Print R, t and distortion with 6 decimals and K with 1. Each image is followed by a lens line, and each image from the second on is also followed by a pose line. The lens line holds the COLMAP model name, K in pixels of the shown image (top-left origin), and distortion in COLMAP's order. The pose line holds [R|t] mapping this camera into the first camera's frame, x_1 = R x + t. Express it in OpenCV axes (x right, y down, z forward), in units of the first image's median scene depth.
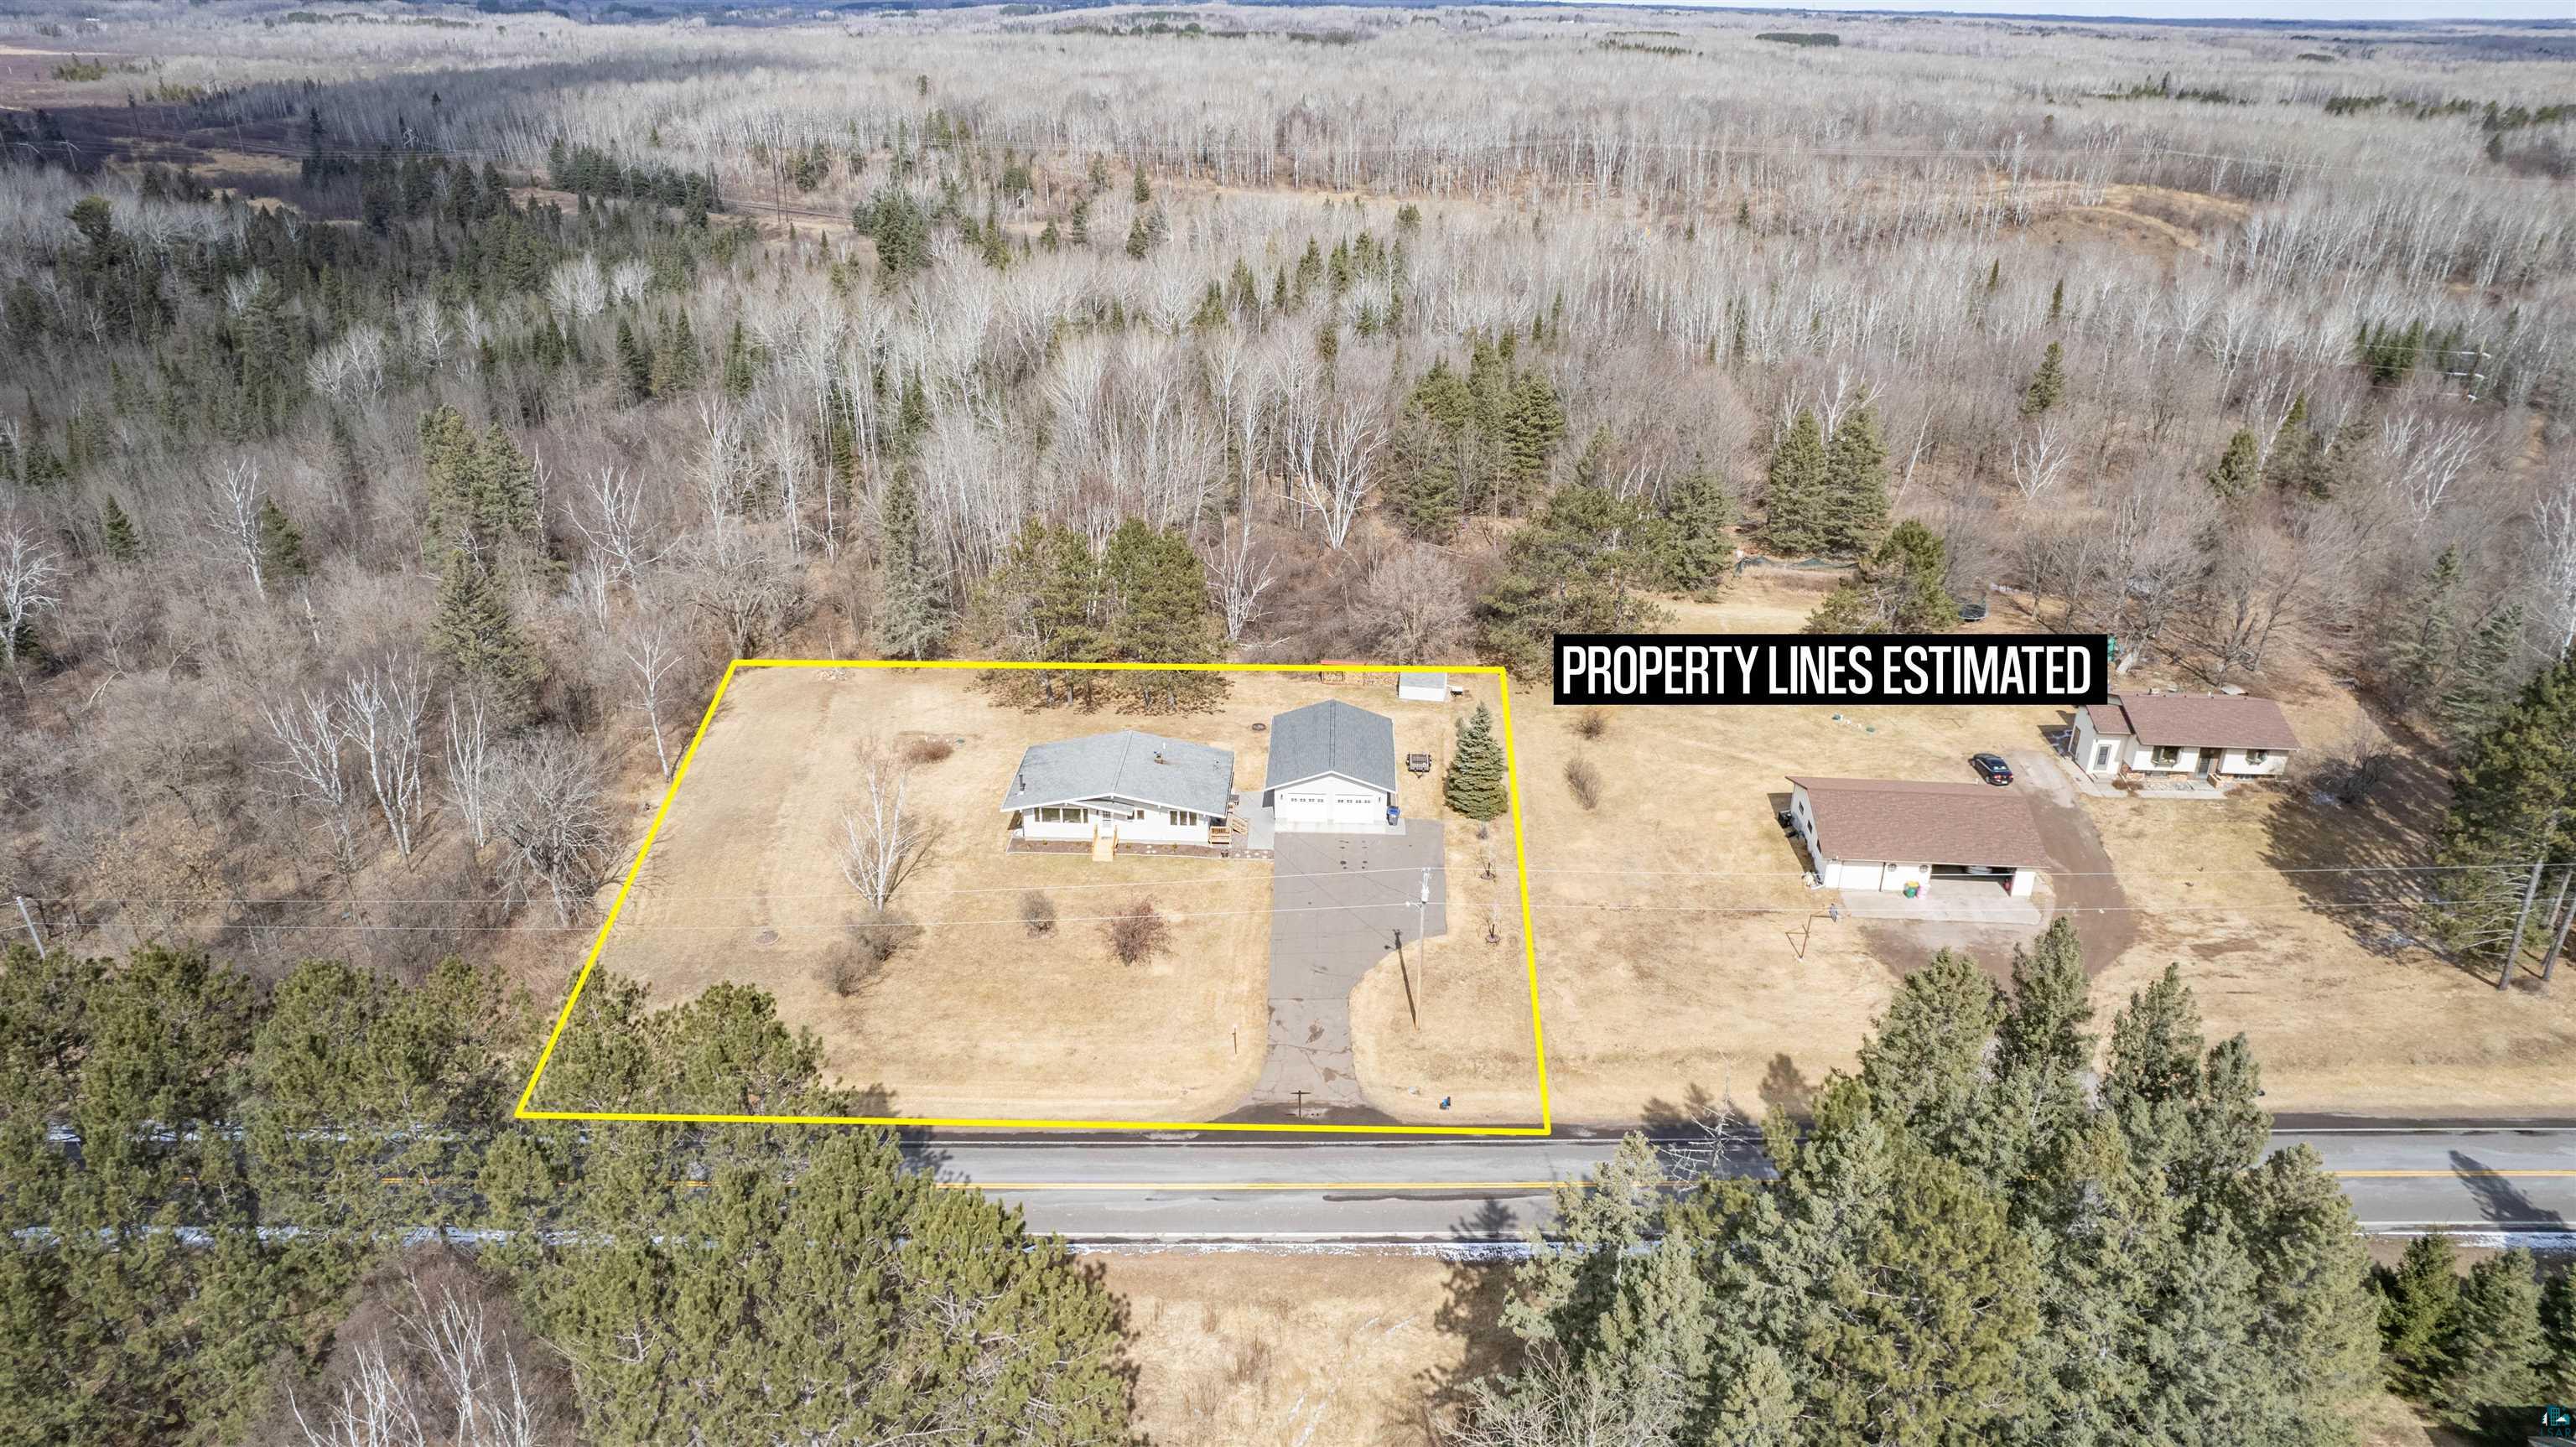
lens RADIAL K [[1650.9, 0, 1288.0], [0, 1650.9, 723.5], [0, 0, 1]] dist [-0.076284, 0.068242]
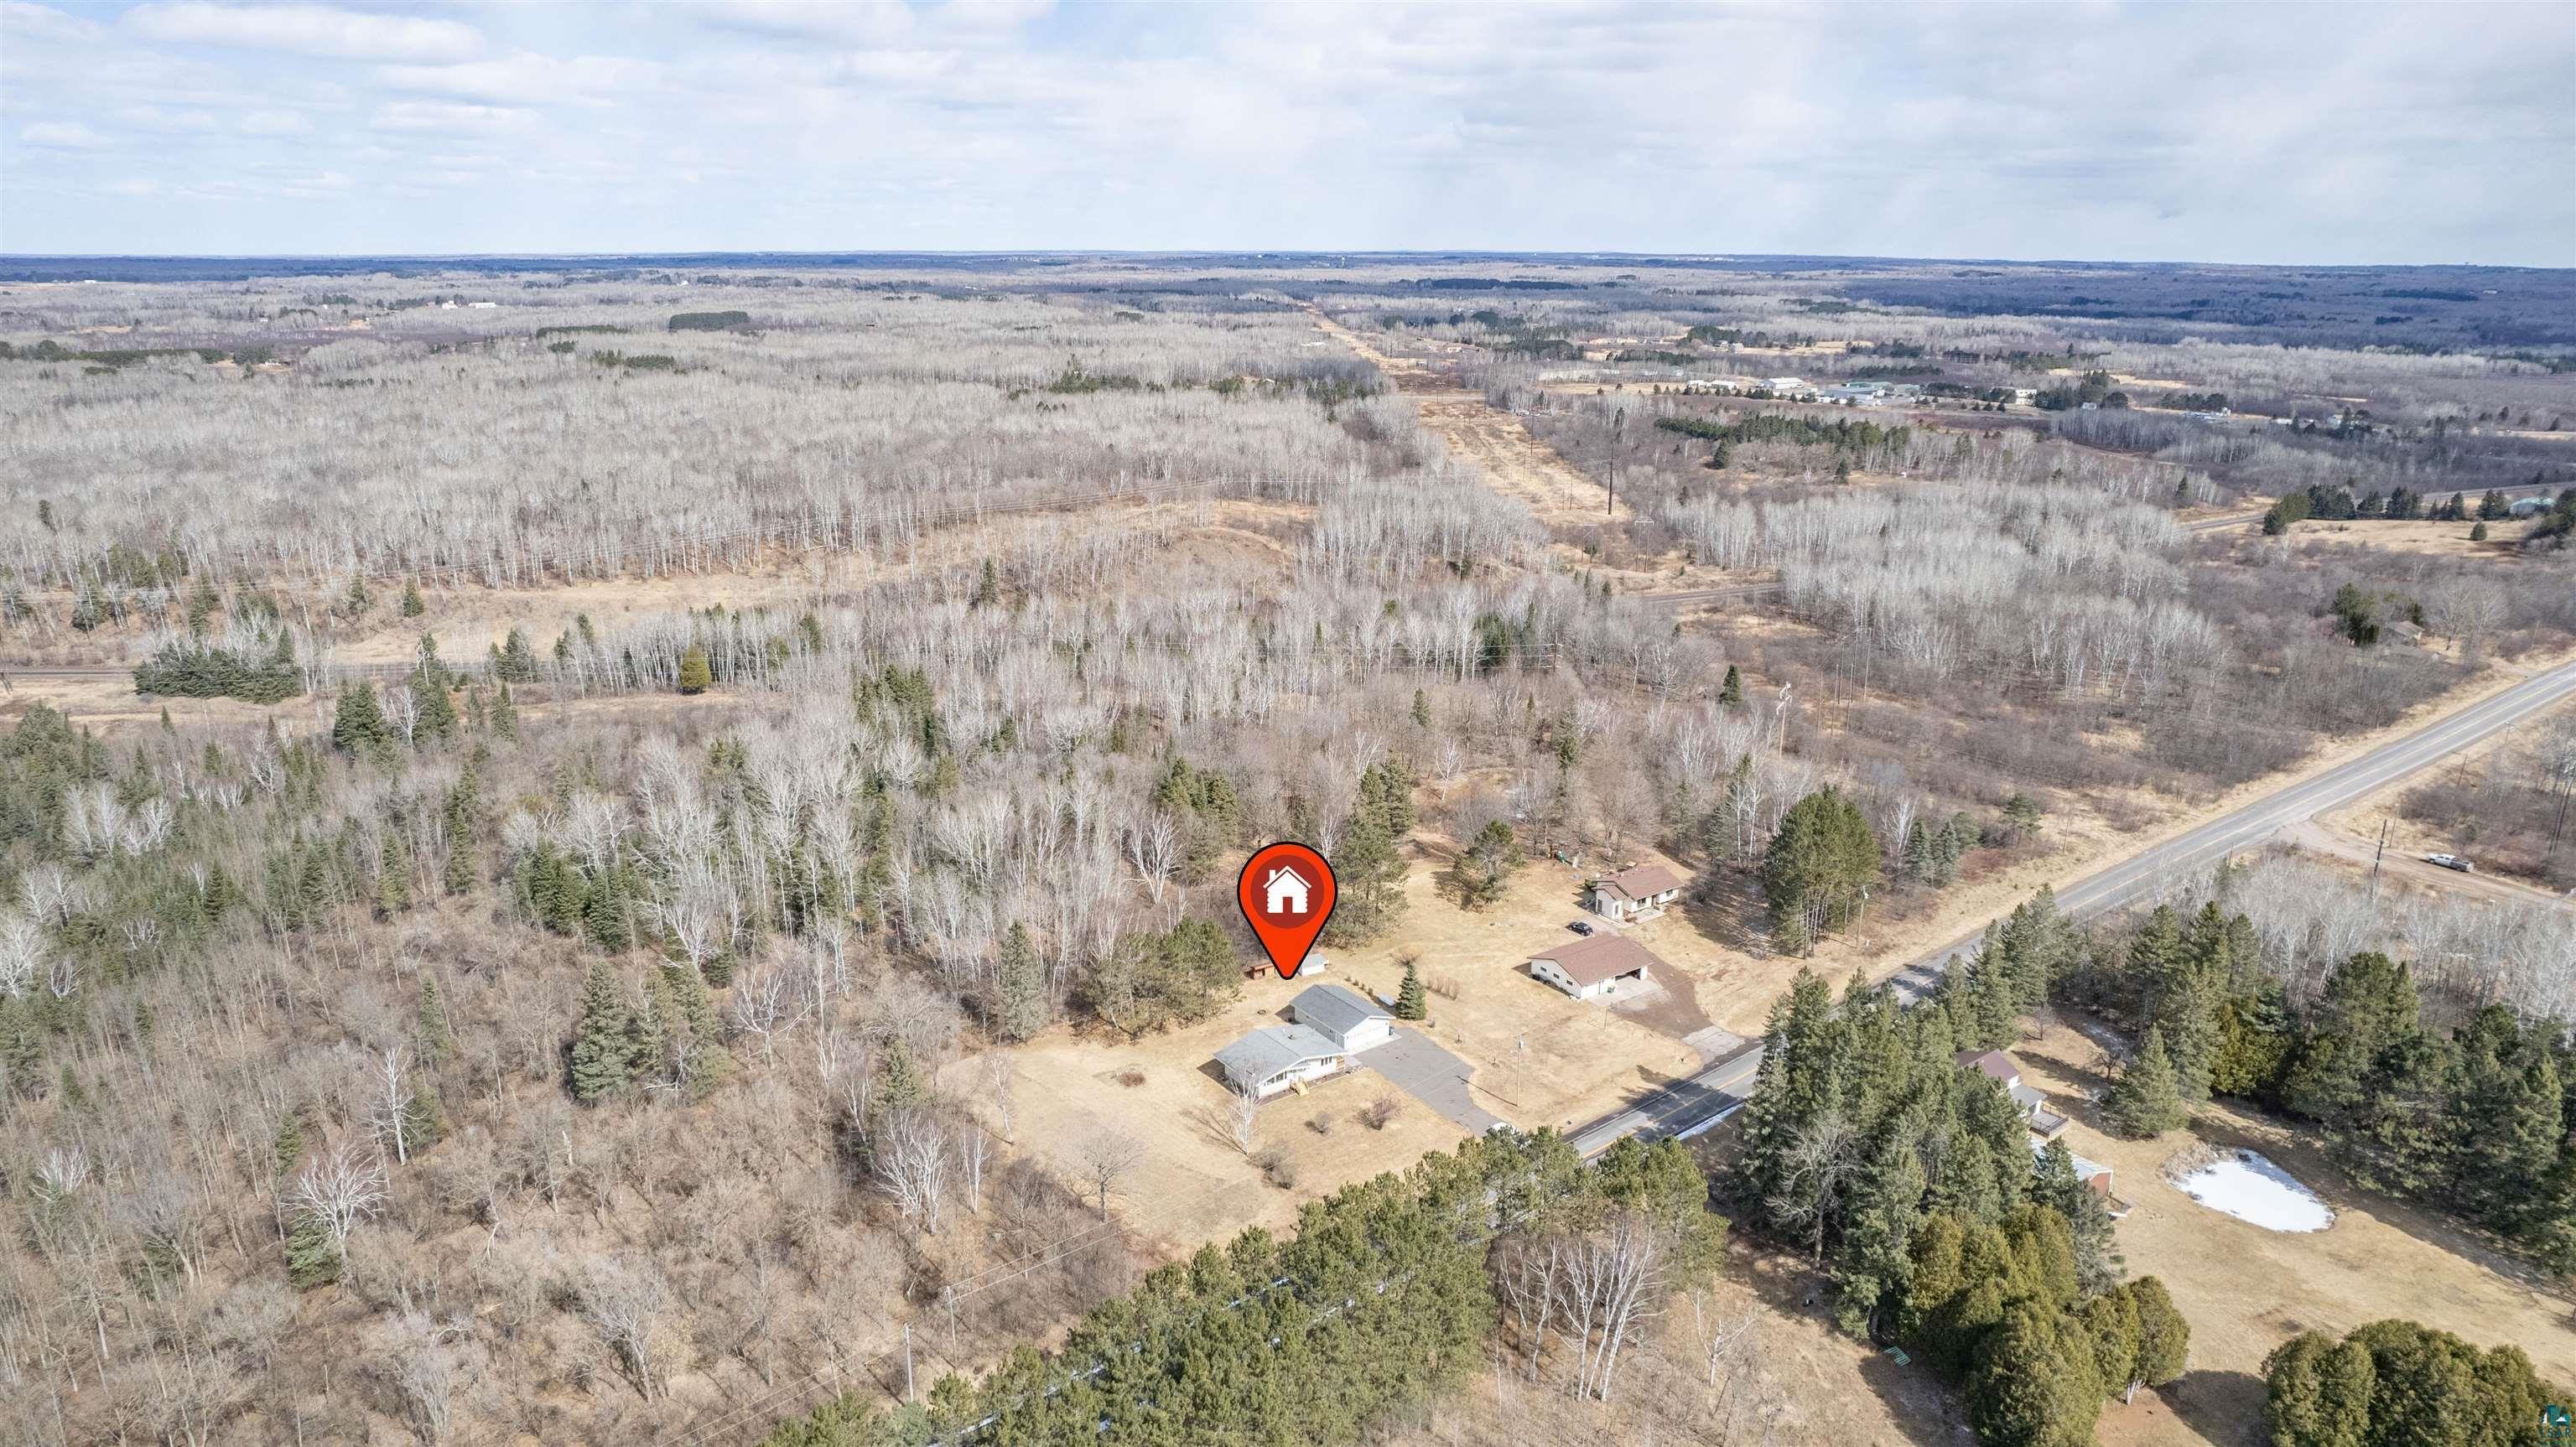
lens RADIAL K [[1650.9, 0, 1288.0], [0, 1650.9, 723.5], [0, 0, 1]] dist [-0.076284, 0.068242]
pose [[0.786609, -0.185239, 0.589010, -1.100884], [0.259490, 0.964782, -0.043127, -0.240330], [-0.560278, 0.186767, 0.806974, -0.580730]]
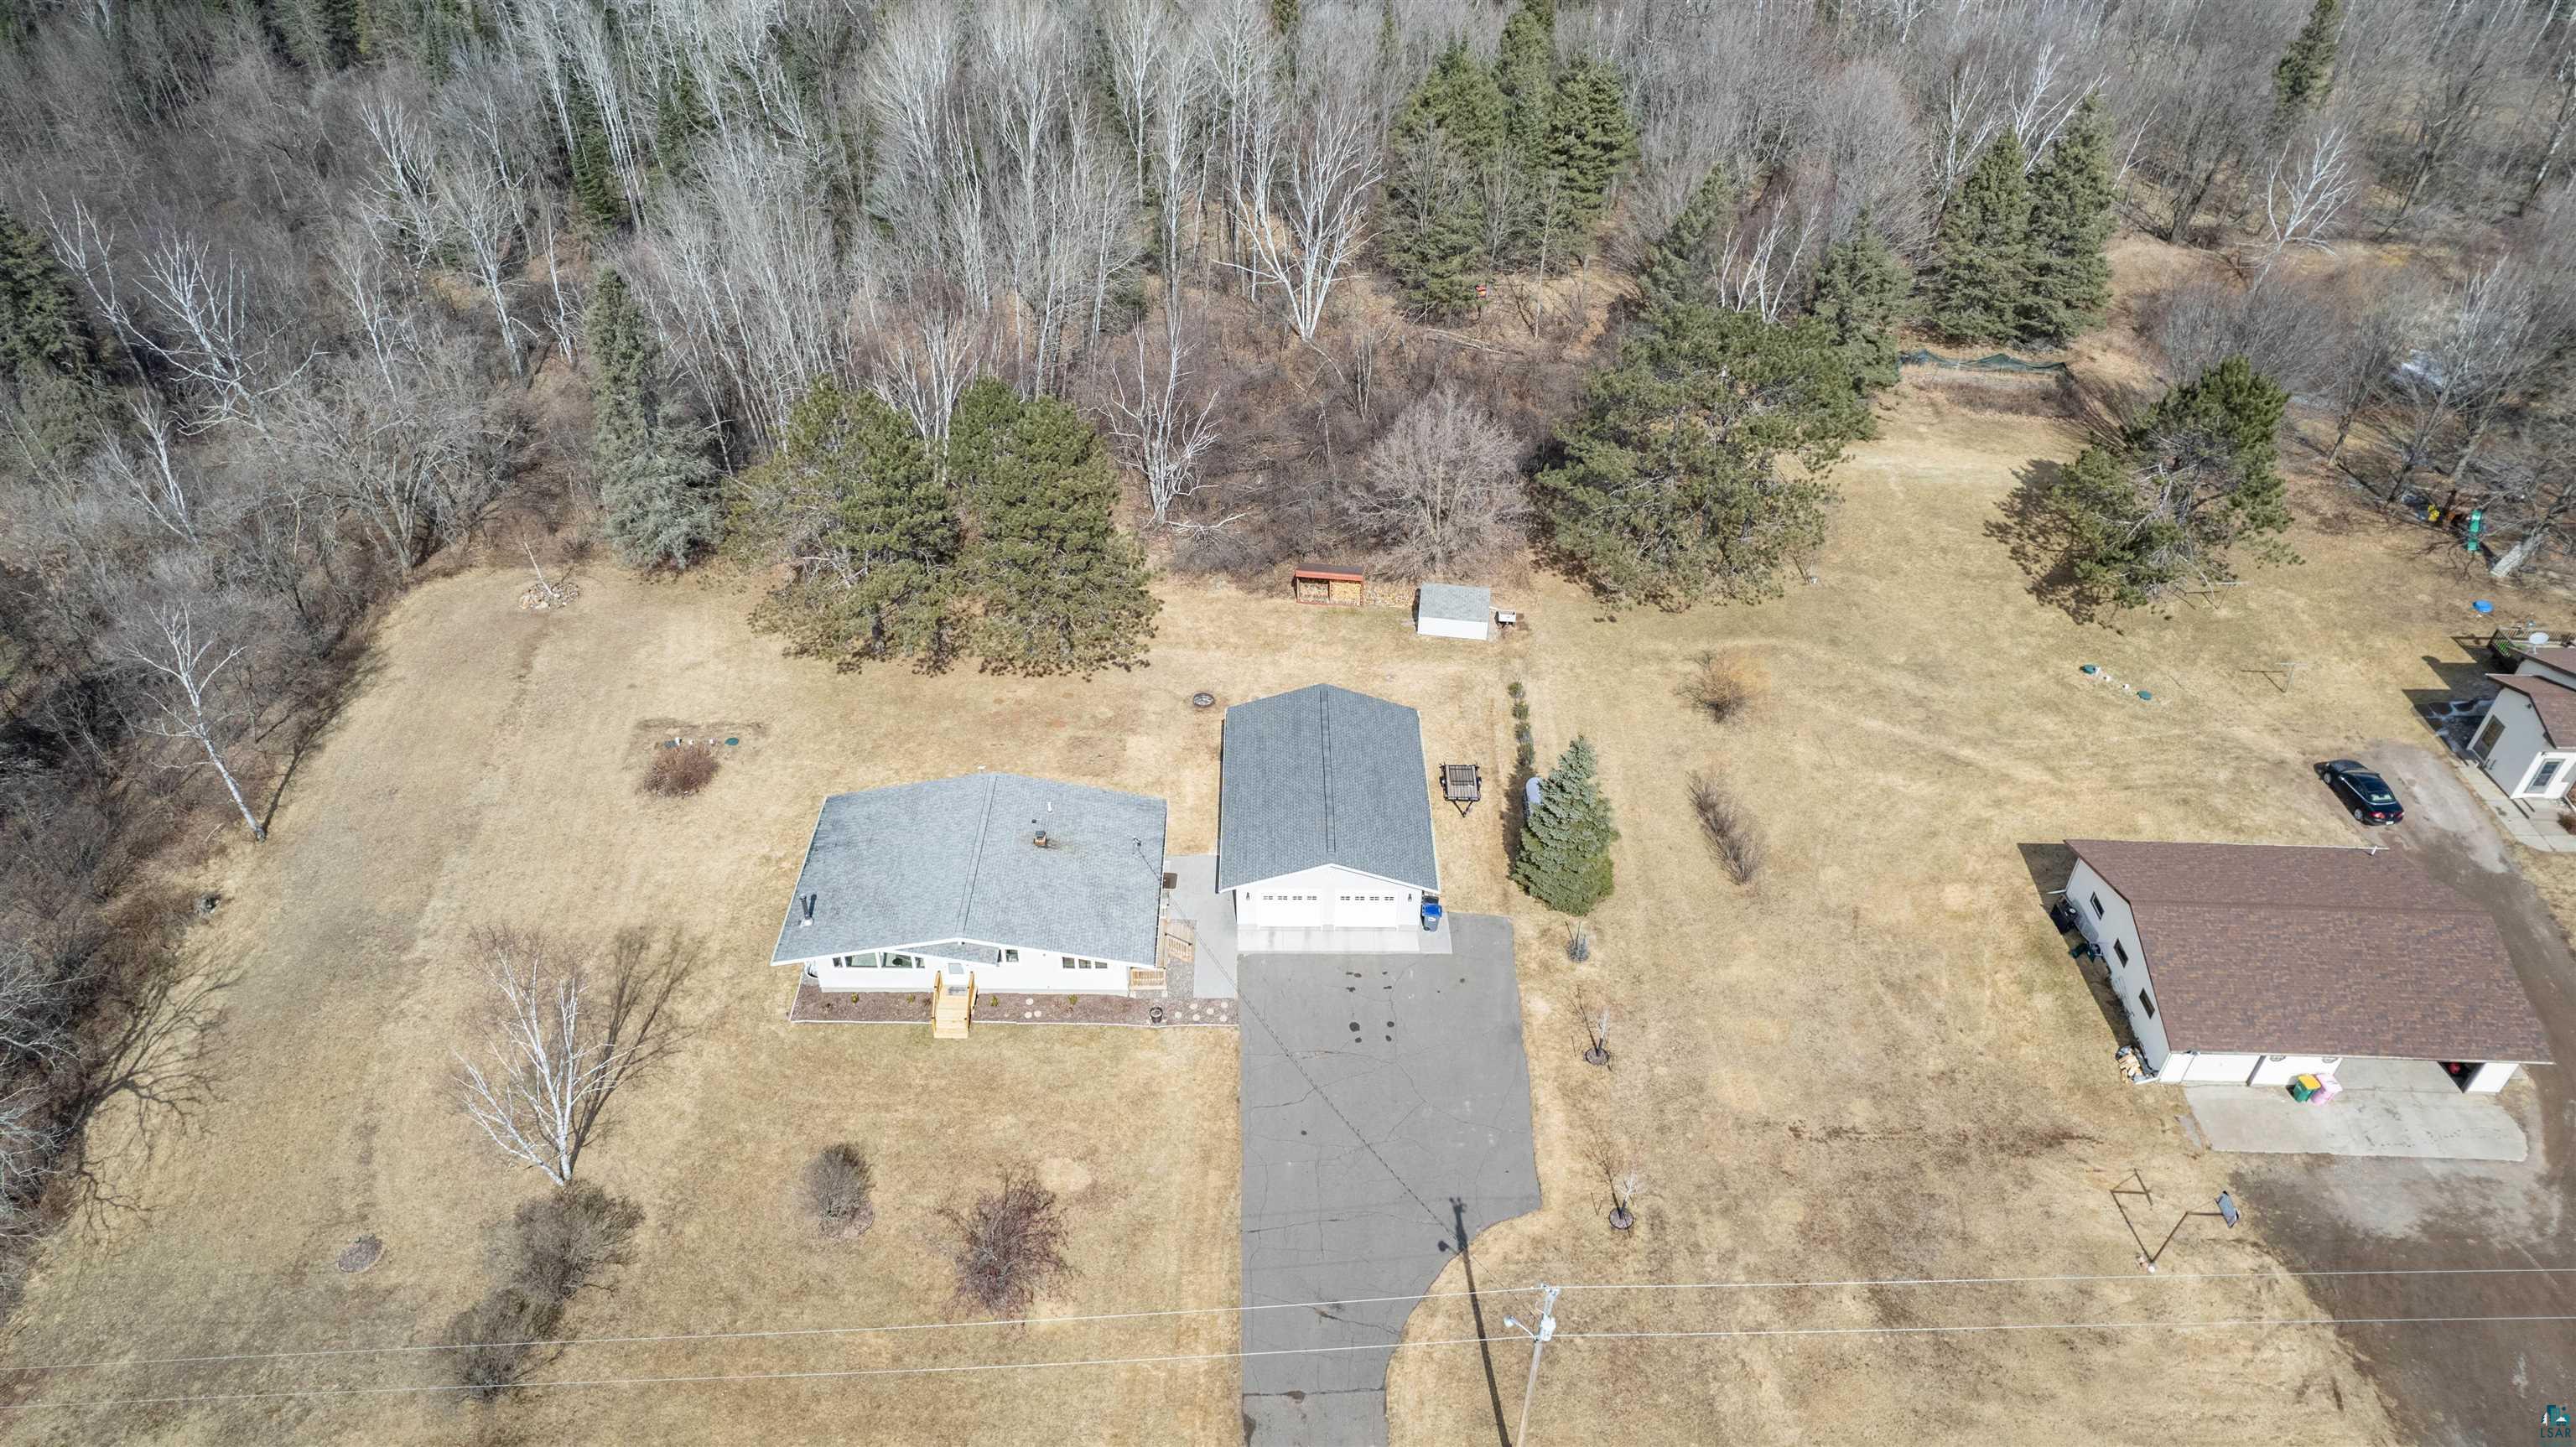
lens RADIAL K [[1650.9, 0, 1288.0], [0, 1650.9, 723.5], [0, 0, 1]] dist [-0.076284, 0.068242]
pose [[0.999057, -0.022553, 0.037089, -0.009771], [0.013219, 0.971926, 0.234913, -0.153380], [-0.041346, -0.234202, 0.971308, 0.415441]]
